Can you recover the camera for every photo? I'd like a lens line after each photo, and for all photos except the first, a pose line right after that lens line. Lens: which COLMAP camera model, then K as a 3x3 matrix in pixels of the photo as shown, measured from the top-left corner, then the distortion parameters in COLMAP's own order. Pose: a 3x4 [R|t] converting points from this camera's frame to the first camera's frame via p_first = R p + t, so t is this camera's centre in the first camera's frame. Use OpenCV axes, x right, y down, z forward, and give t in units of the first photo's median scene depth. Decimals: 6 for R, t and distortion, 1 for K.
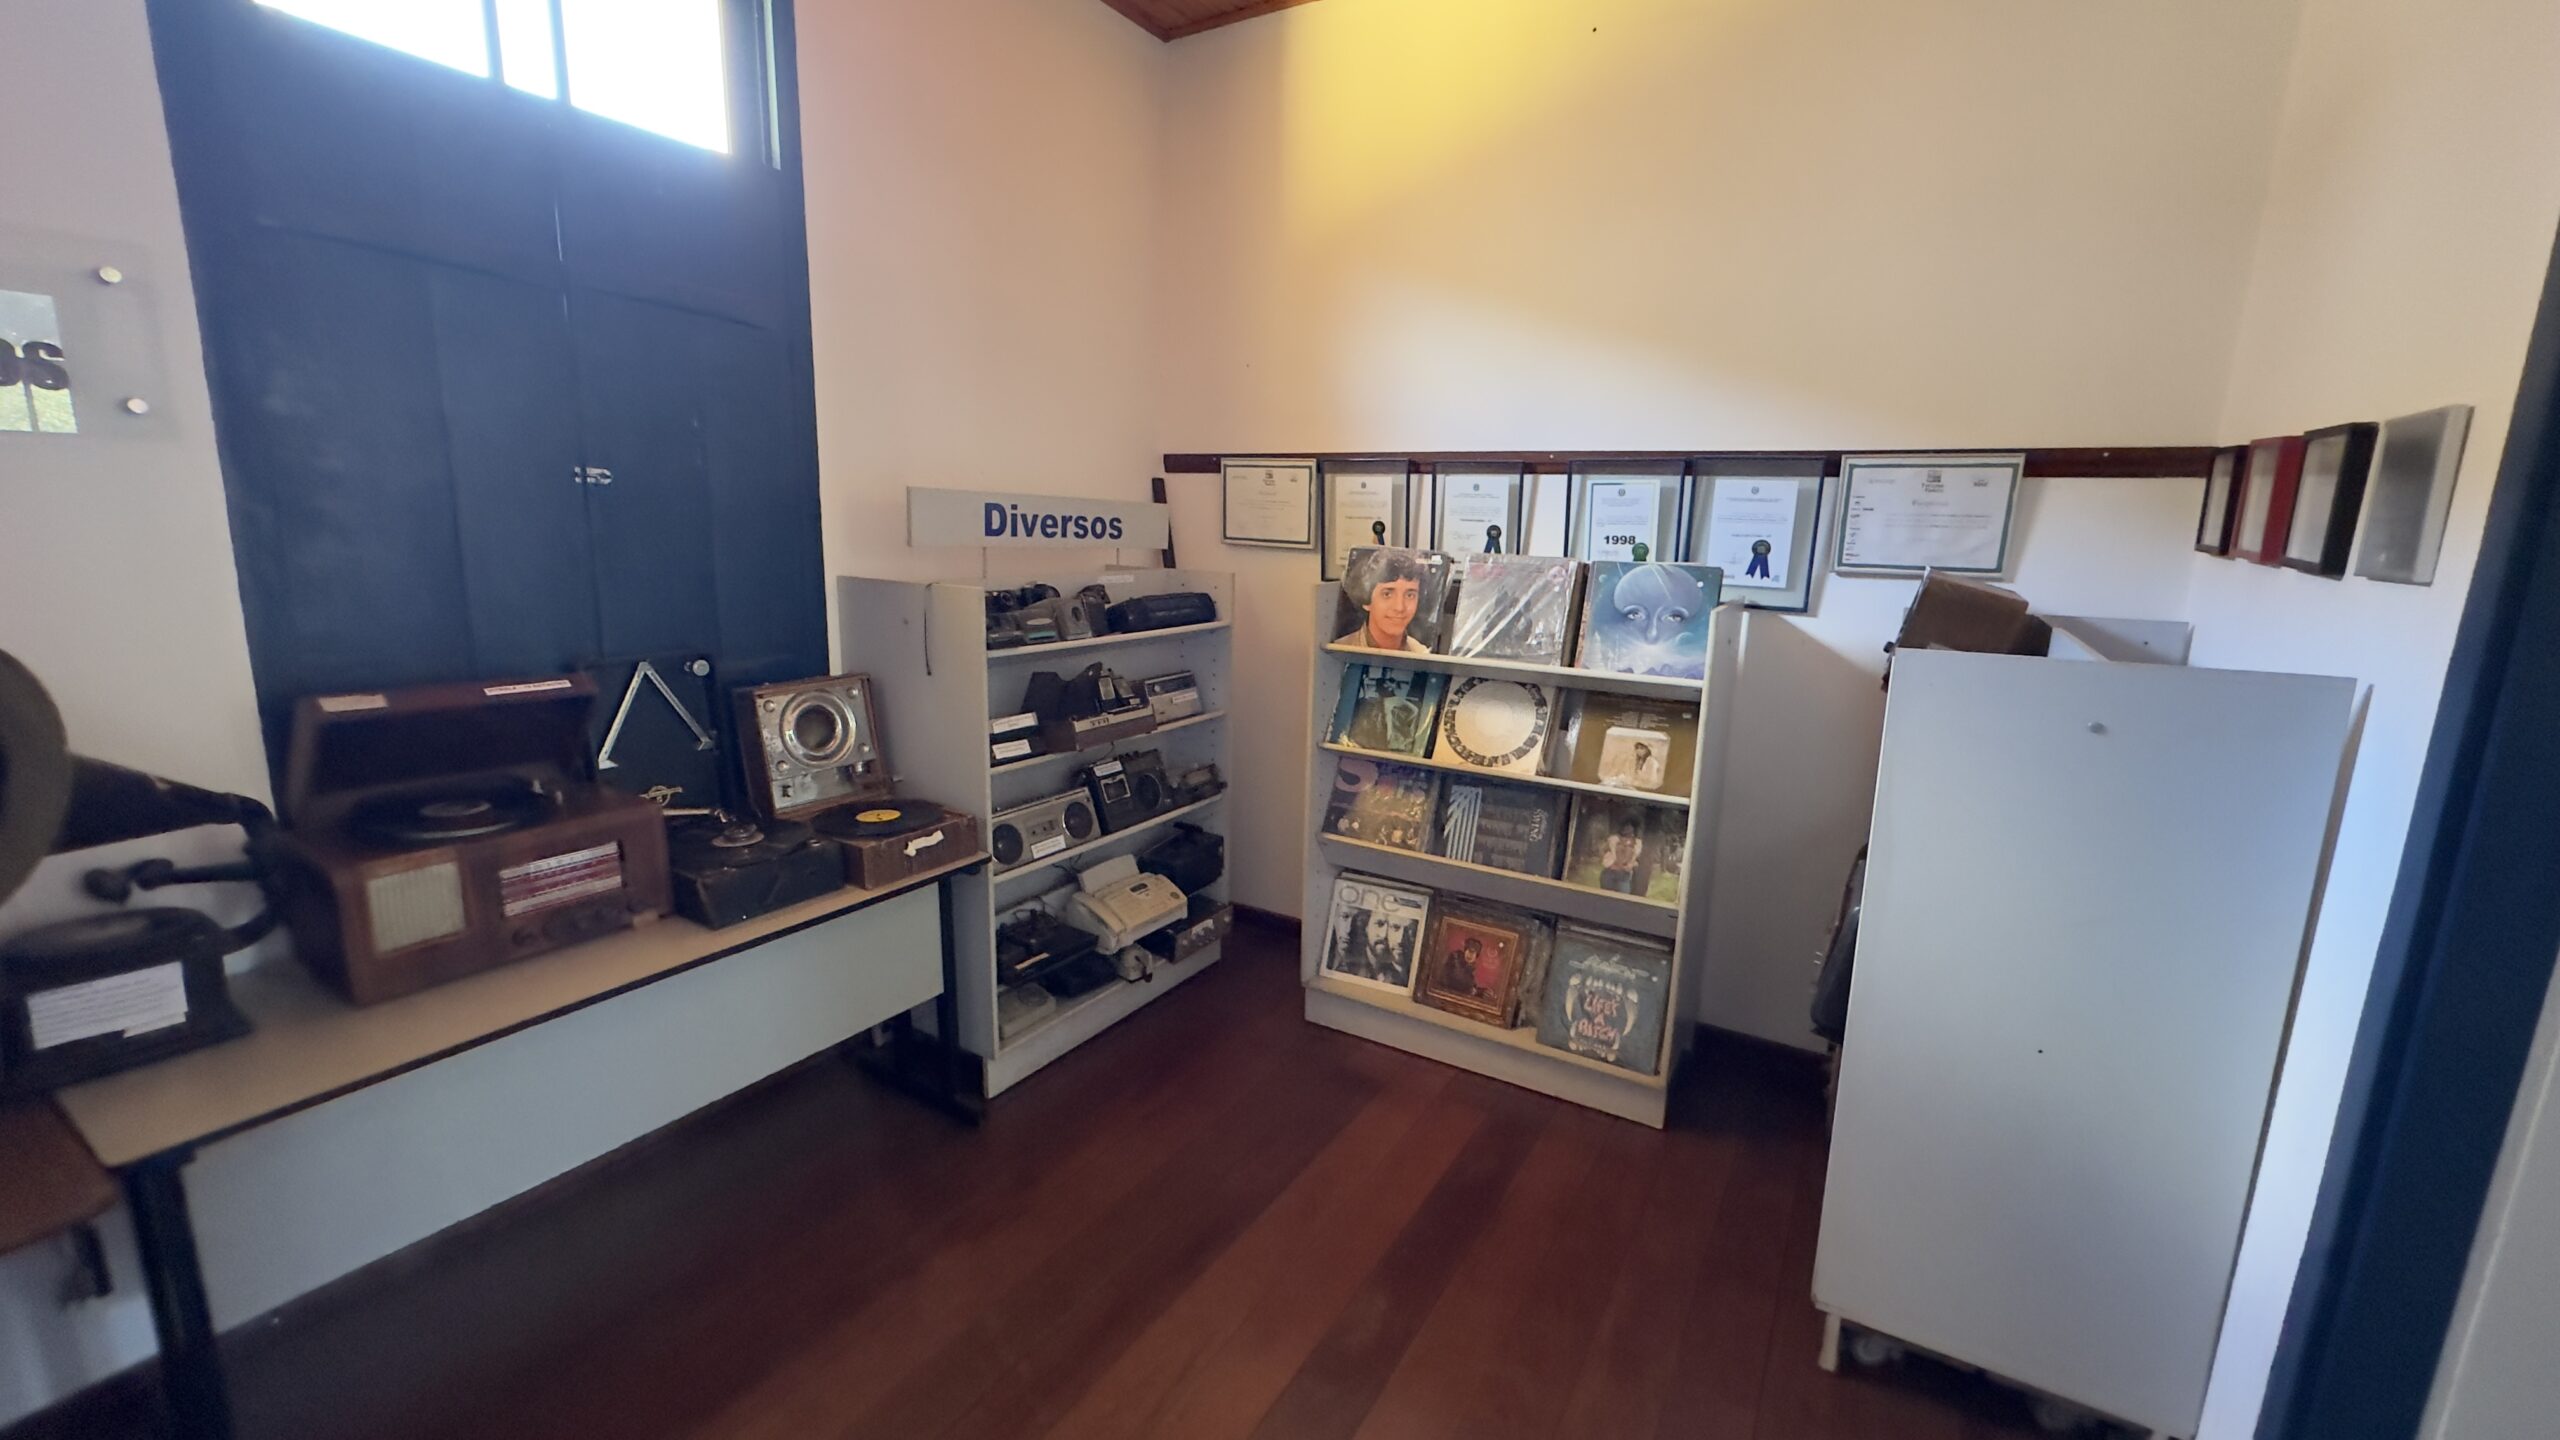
lens RADIAL K [[1022.9, 0, 1280.0], [0, 1022.9, 720.0], [0, 0, 1]] dist [-0.002484, 0.000177]
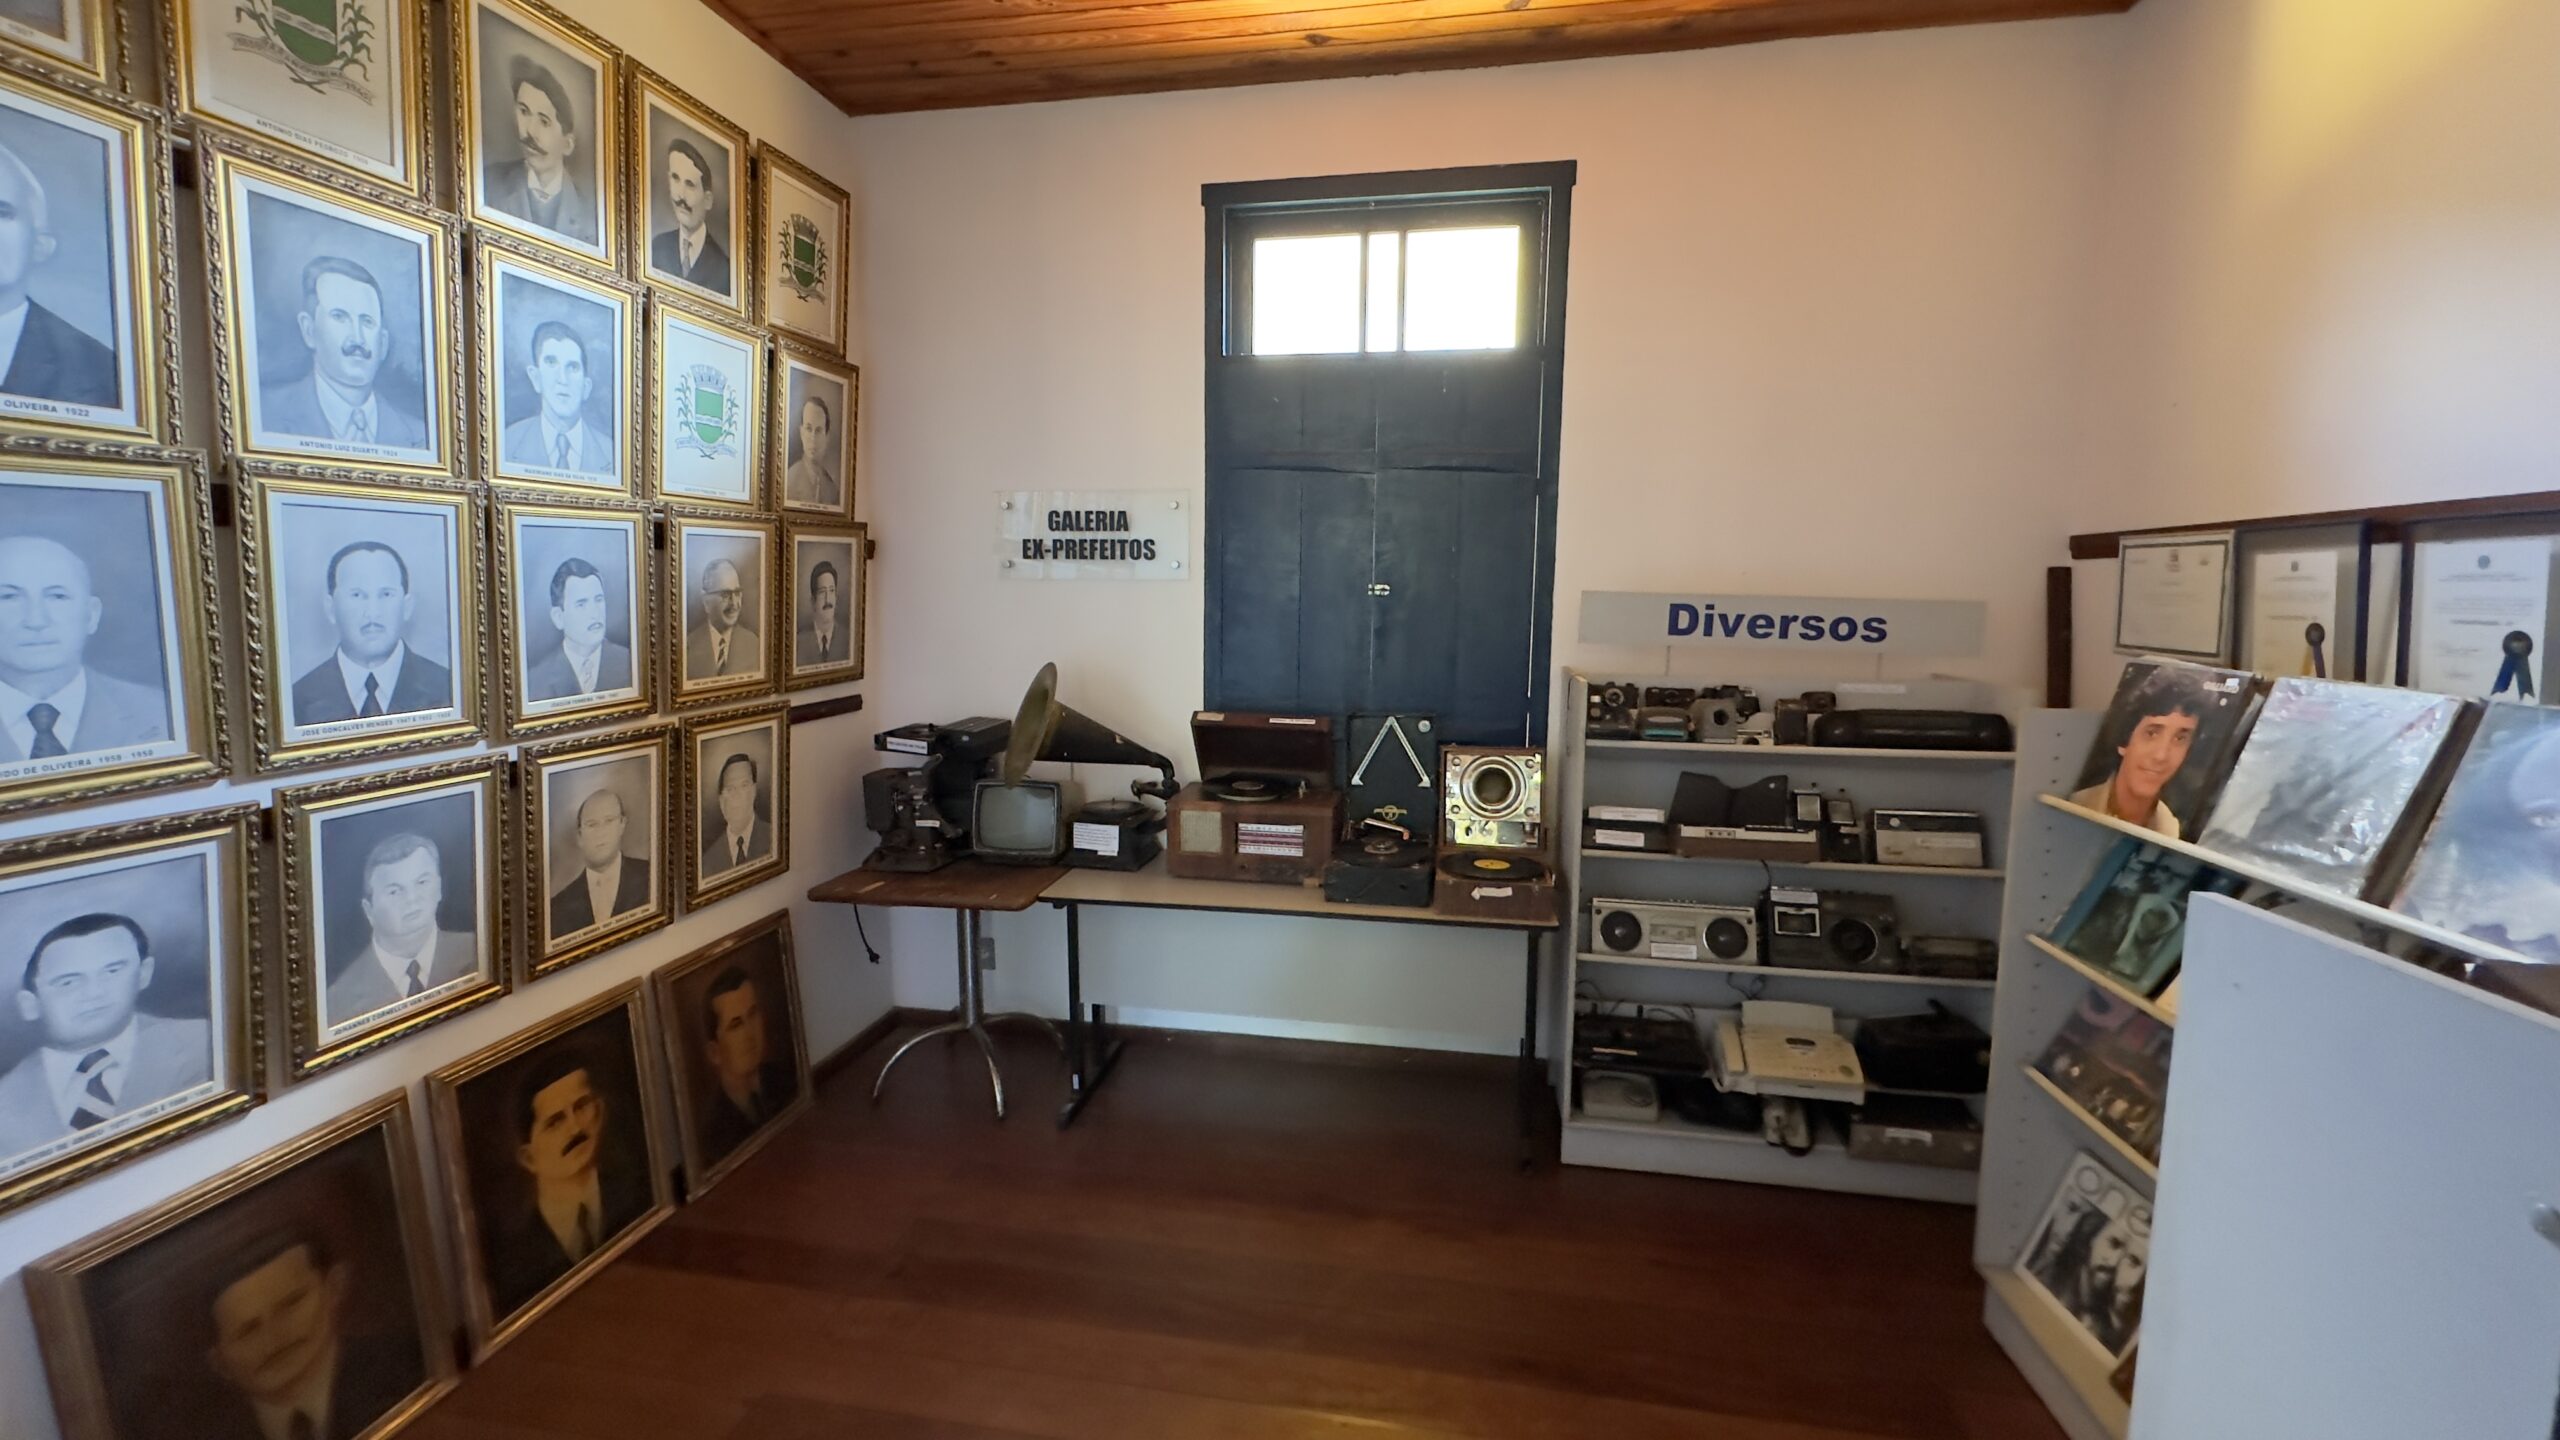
lens RADIAL K [[1021.9, 0, 1273.0], [0, 1021.9, 714.6], [0, 0, 1]] dist [-0.003397, 0.000177]
pose [[0.362724, 0.087855, -0.927746, 0.498959], [-0.180225, 0.983364, 0.022658, -0.048533], [0.914303, 0.158984, 0.372524, 0.243518]]
